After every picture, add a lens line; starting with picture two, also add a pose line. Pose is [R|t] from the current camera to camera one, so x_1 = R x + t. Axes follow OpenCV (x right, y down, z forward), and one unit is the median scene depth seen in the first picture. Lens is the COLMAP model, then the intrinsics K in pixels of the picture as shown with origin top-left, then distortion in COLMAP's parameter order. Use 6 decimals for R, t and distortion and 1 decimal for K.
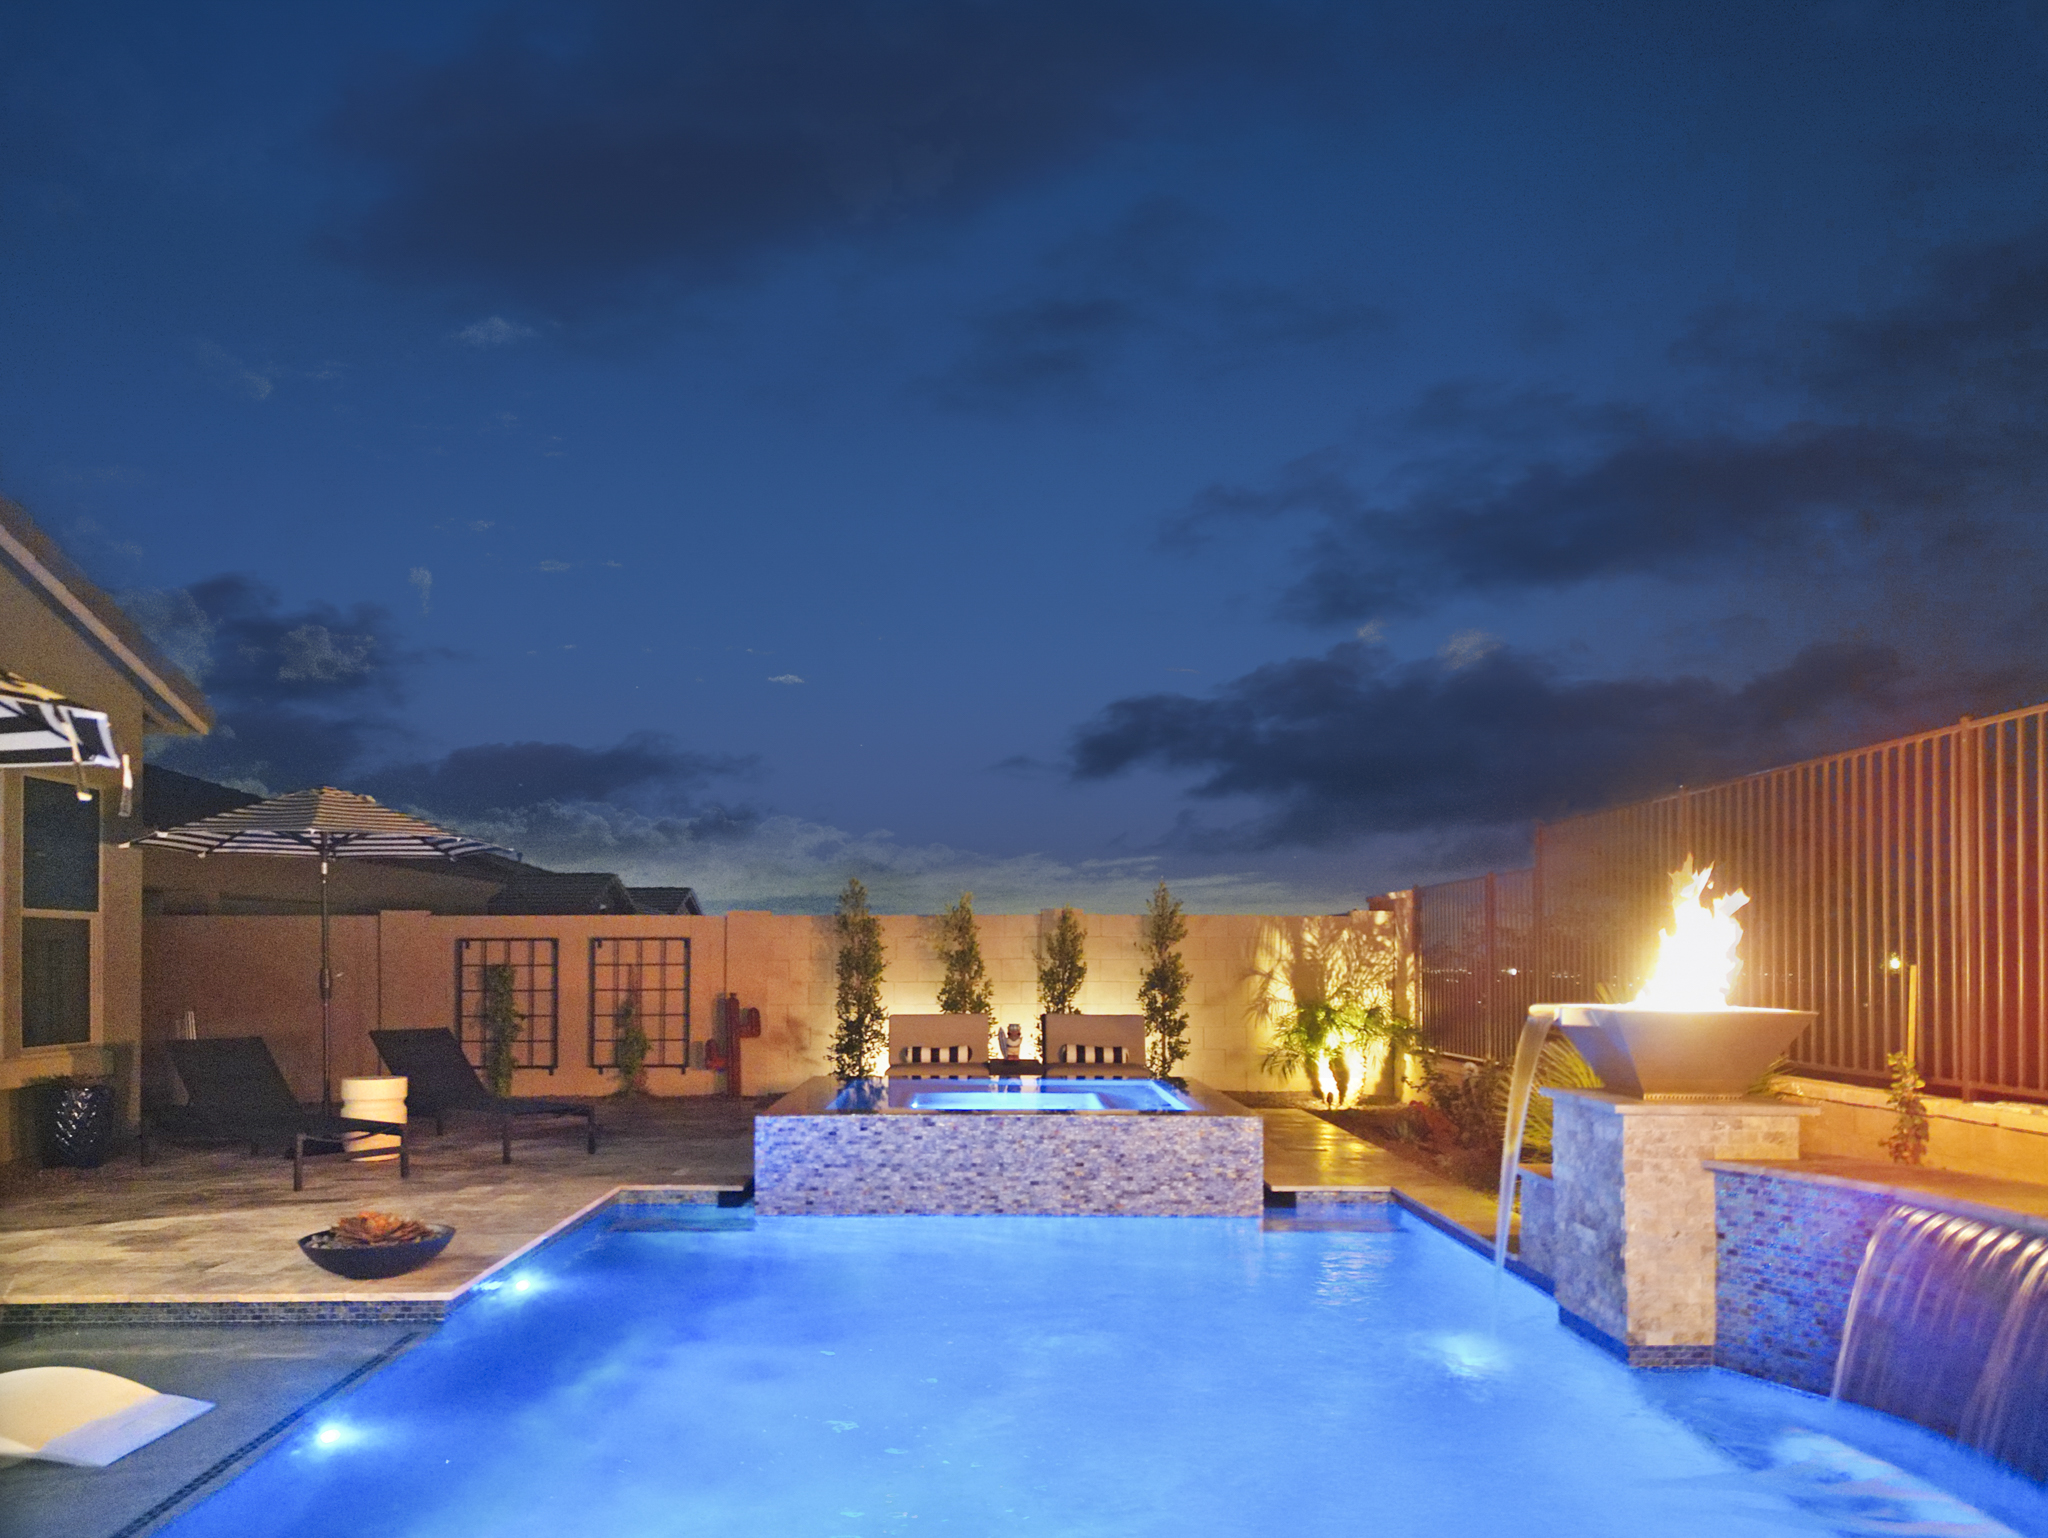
lens RADIAL K [[1457.8, 0, 1025.4], [0, 1457.8, 797.5], [0, 0, 1]] dist [0.110270, -0.150572]
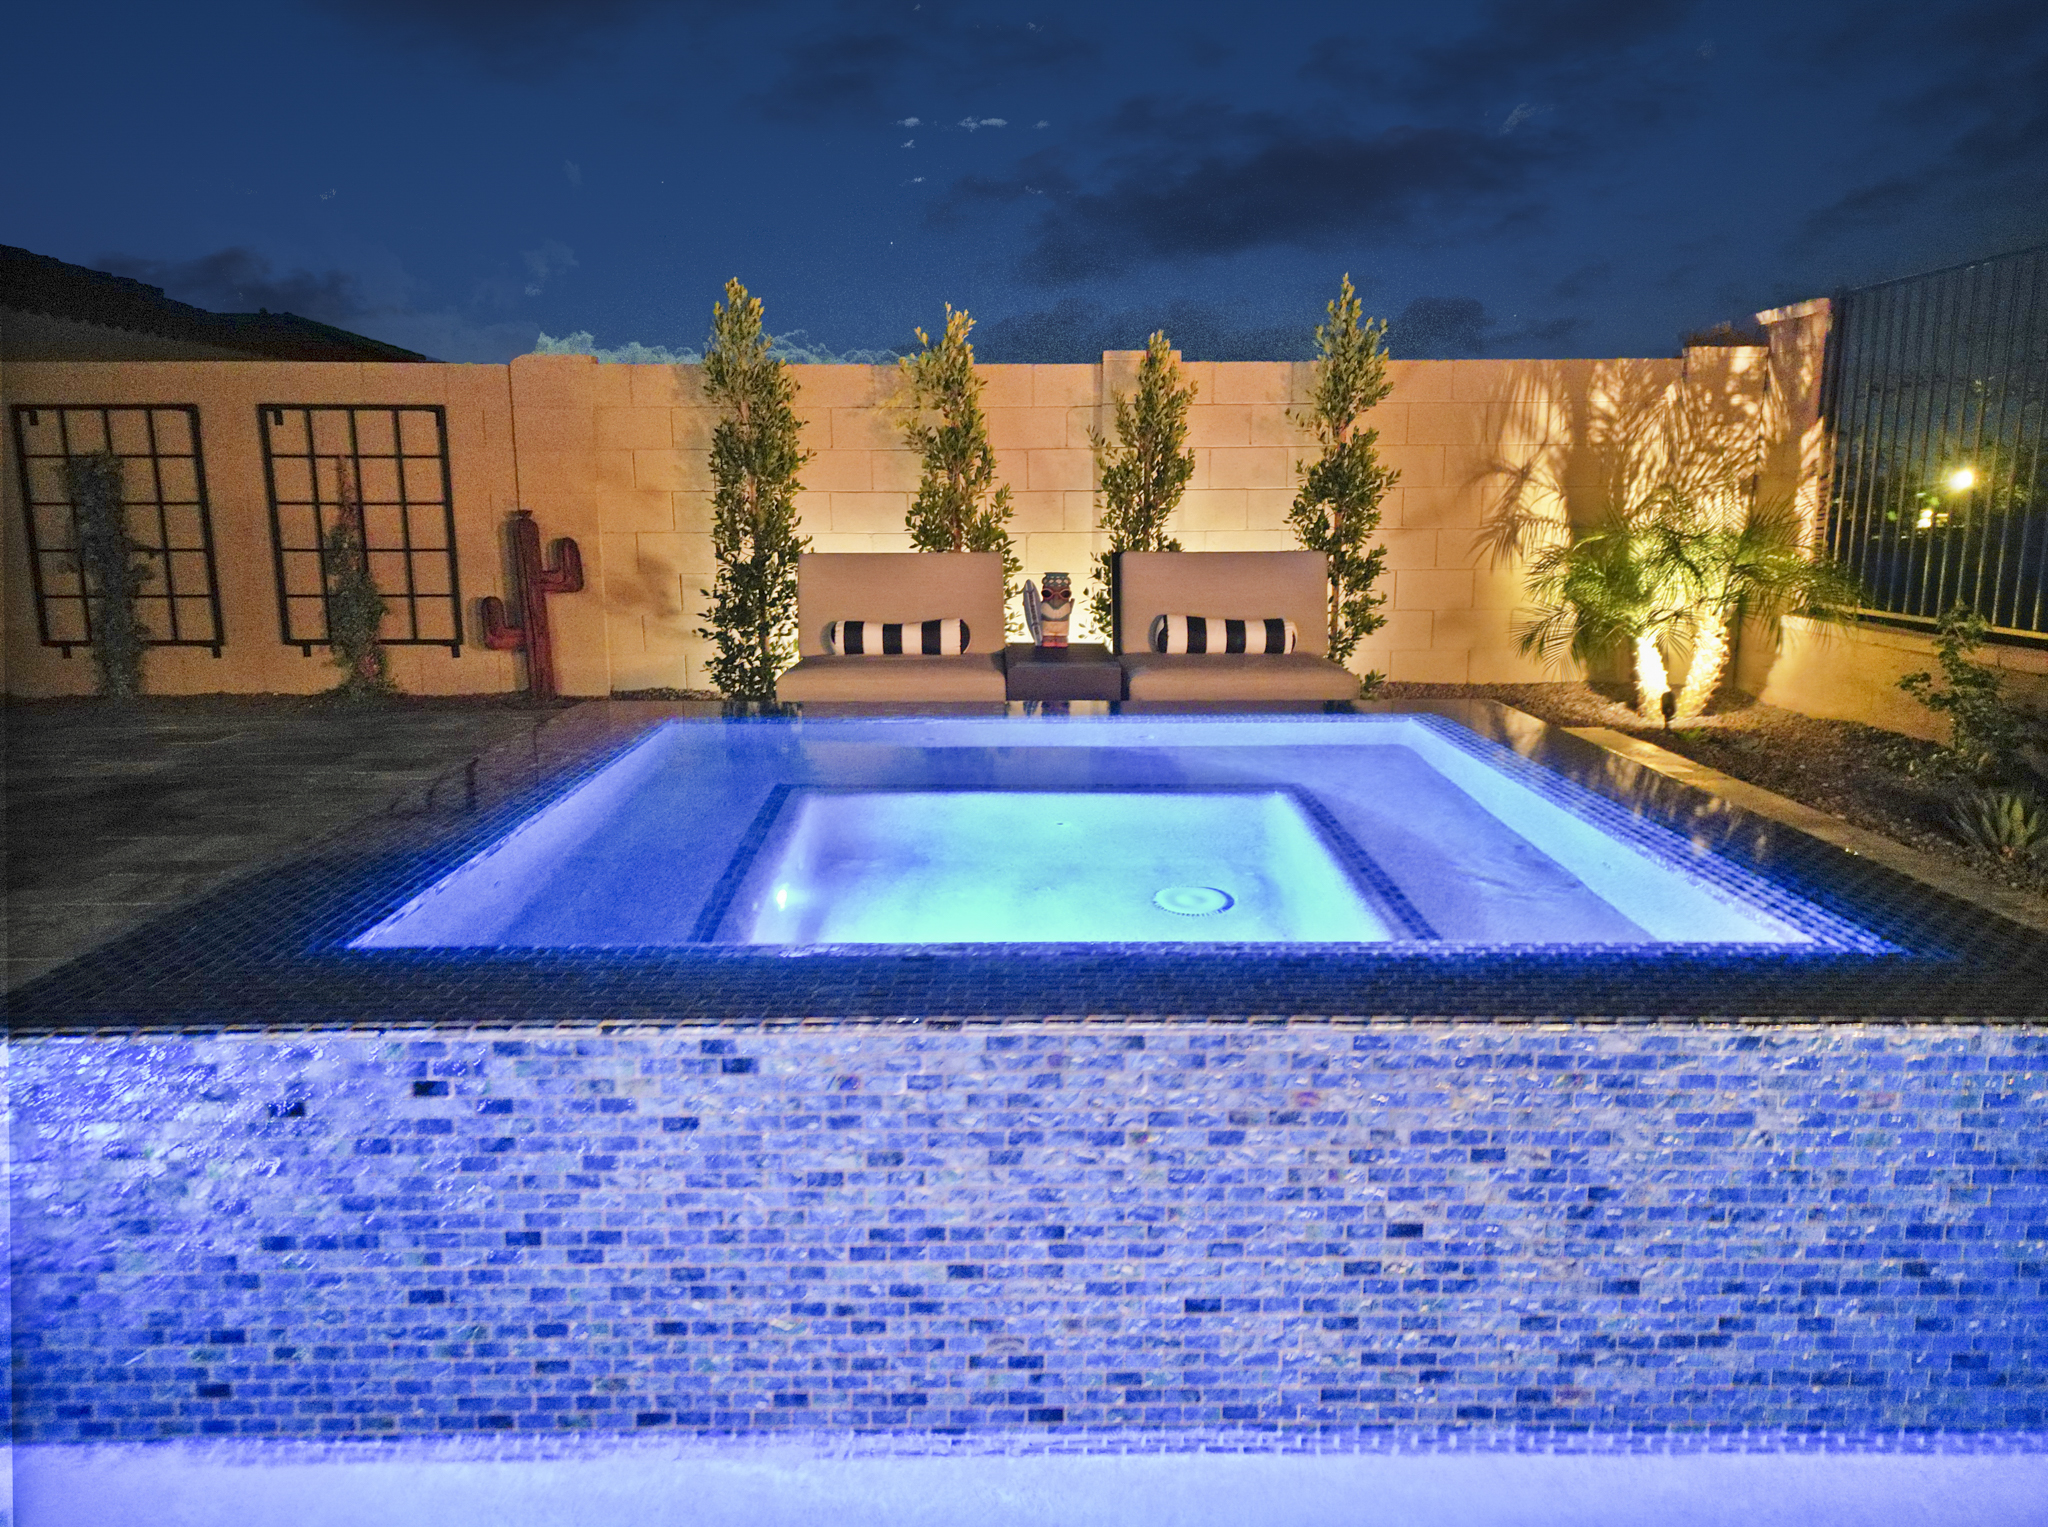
lens RADIAL K [[1425.1, 0, 1024.0], [0, 1425.1, 763.5], [0, 0, 1]] dist [0.096027, -0.099102]
pose [[0.999898, -0.002428, -0.014079, -0.010781], [0.006462, 0.955743, 0.294131, 0.069062], [0.012742, -0.294192, 0.955662, 0.479863]]
